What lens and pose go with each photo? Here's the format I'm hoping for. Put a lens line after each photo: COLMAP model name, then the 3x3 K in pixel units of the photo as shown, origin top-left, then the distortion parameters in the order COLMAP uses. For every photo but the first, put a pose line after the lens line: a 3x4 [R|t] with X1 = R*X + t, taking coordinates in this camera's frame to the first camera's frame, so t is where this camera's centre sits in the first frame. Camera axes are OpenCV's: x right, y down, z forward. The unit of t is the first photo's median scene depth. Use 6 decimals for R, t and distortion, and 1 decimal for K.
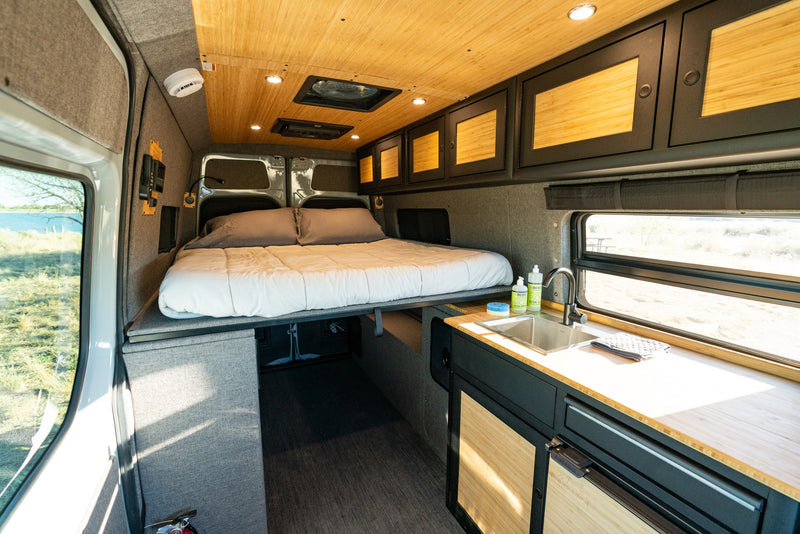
lens RADIAL K [[355.7, 0, 393.9], [0, 355.7, 268.1], [0, 0, 1]] dist [-0.000888, 0.000041]
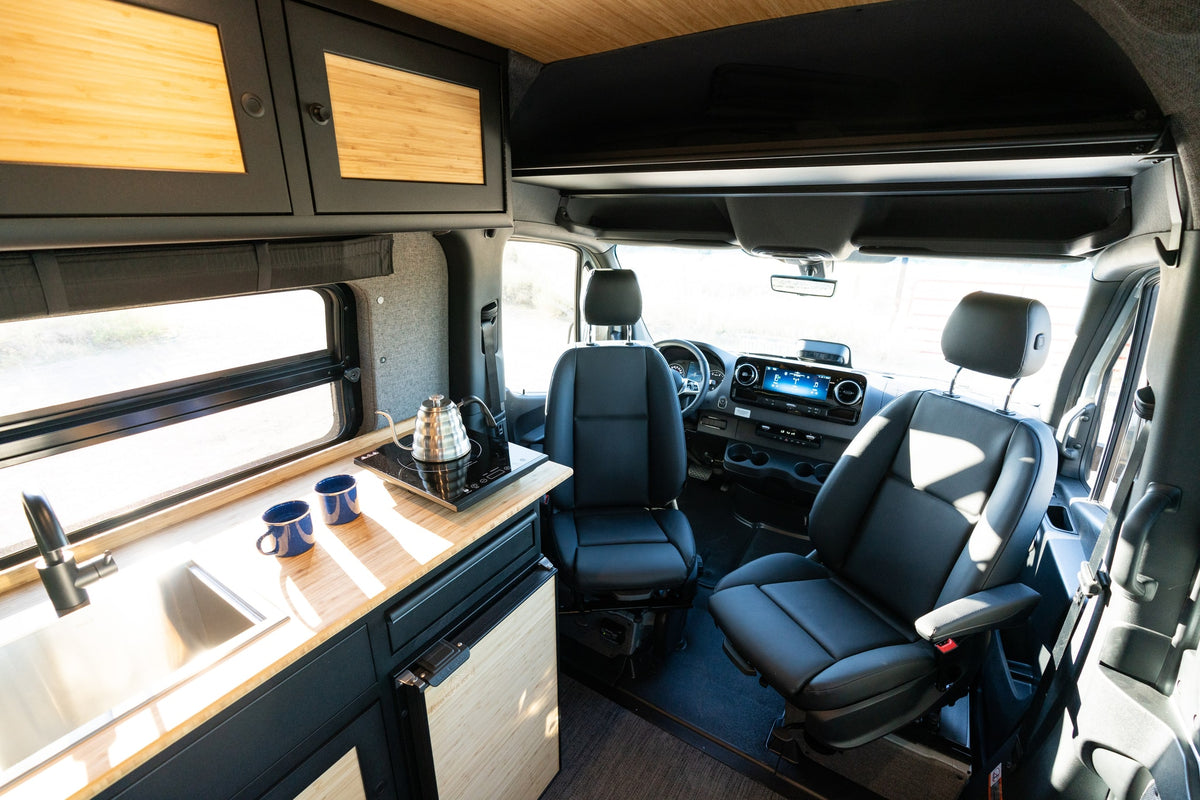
lens RADIAL K [[554.1, 0, 604.4], [0, 554.1, 406.7], [0, 0, 1]] dist [-0.000668, 0.000034]
pose [[-0.539722, -0.300308, 0.786458, -0.274194], [0.118873, 0.897661, 0.424350, -0.243569], [-0.833409, 0.322520, -0.448789, 0.701478]]
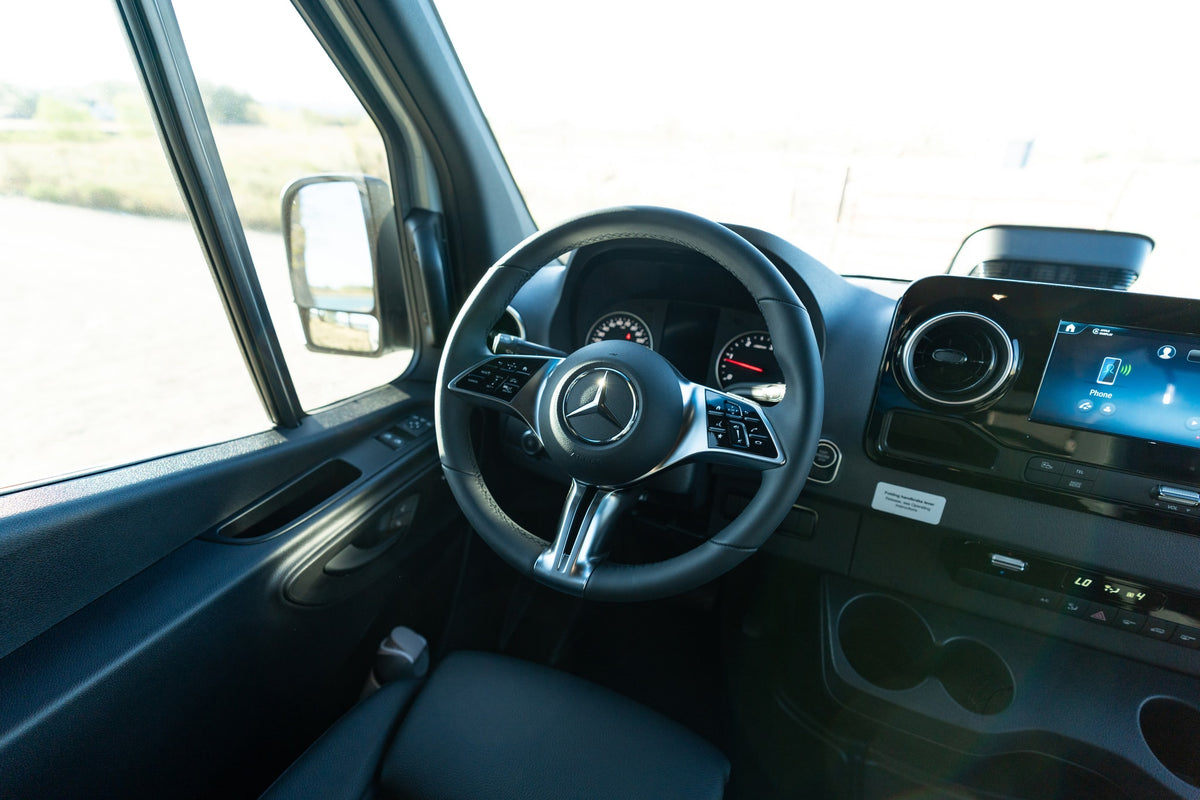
lens RADIAL K [[541.4, 0, 595.7], [0, 541.4, 404.1], [0, 0, 1]] dist [-0.017307, 0.008966]
pose [[-0.634791, -0.336892, 0.695374, 0.652960], [0.104875, 0.854052, 0.509506, 0.203693], [-0.765534, 0.396357, -0.506813, 0.013248]]
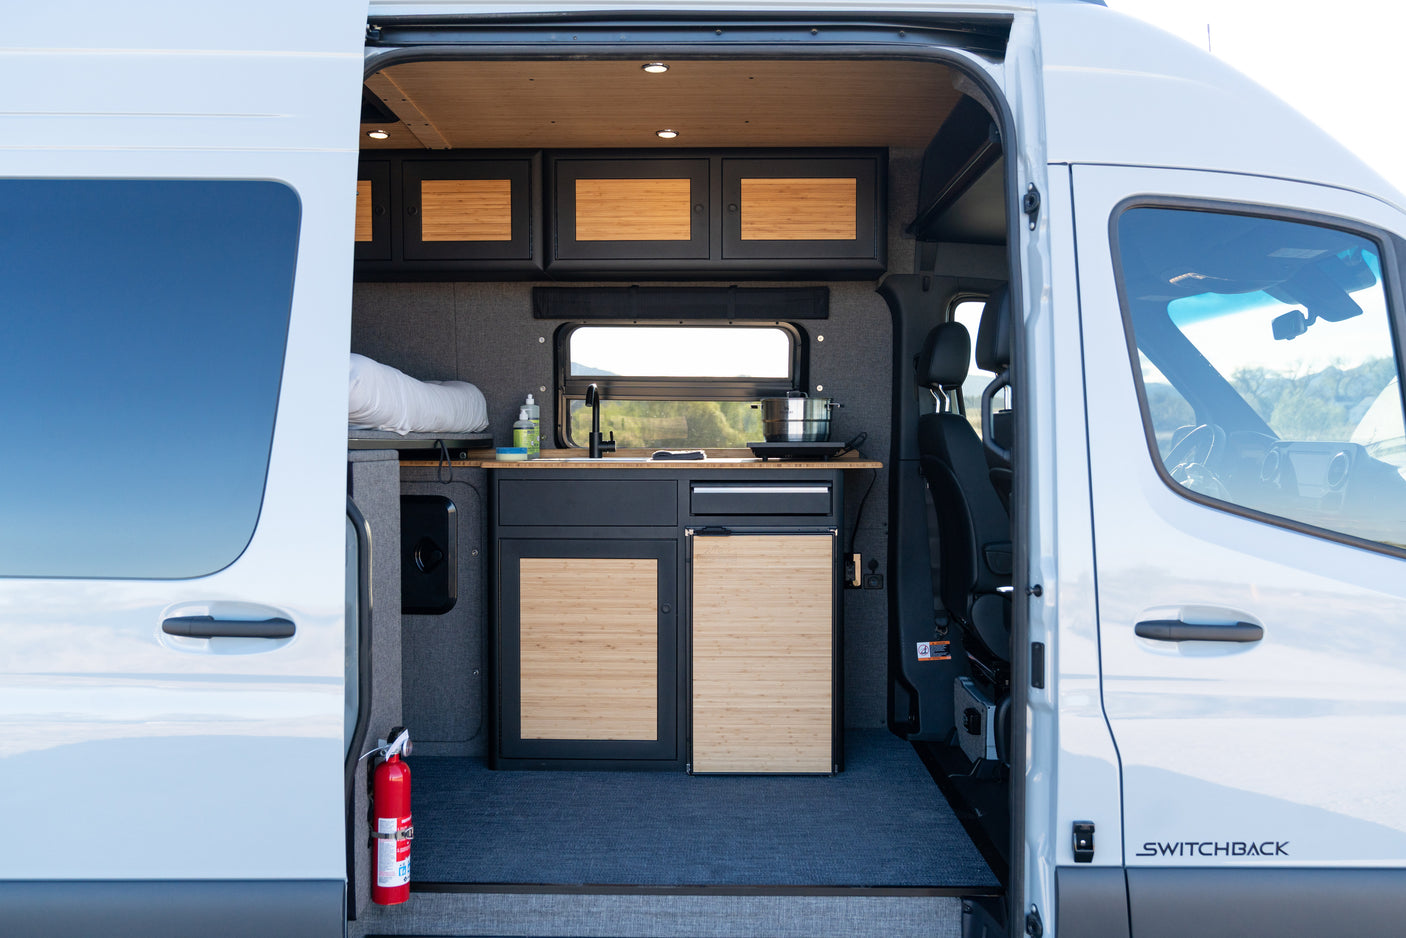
lens RADIAL K [[1178.4, 0, 673.7], [0, 1178.4, 440.8], [0, 0, 1]] dist [-0.002536, -0.000830]
pose [[0.447045, -0.005630, 0.894494, -1.794766], [0.143382, 0.987501, -0.065443, 0.316164], [-0.882945, 0.157511, 0.442265, -0.330570]]
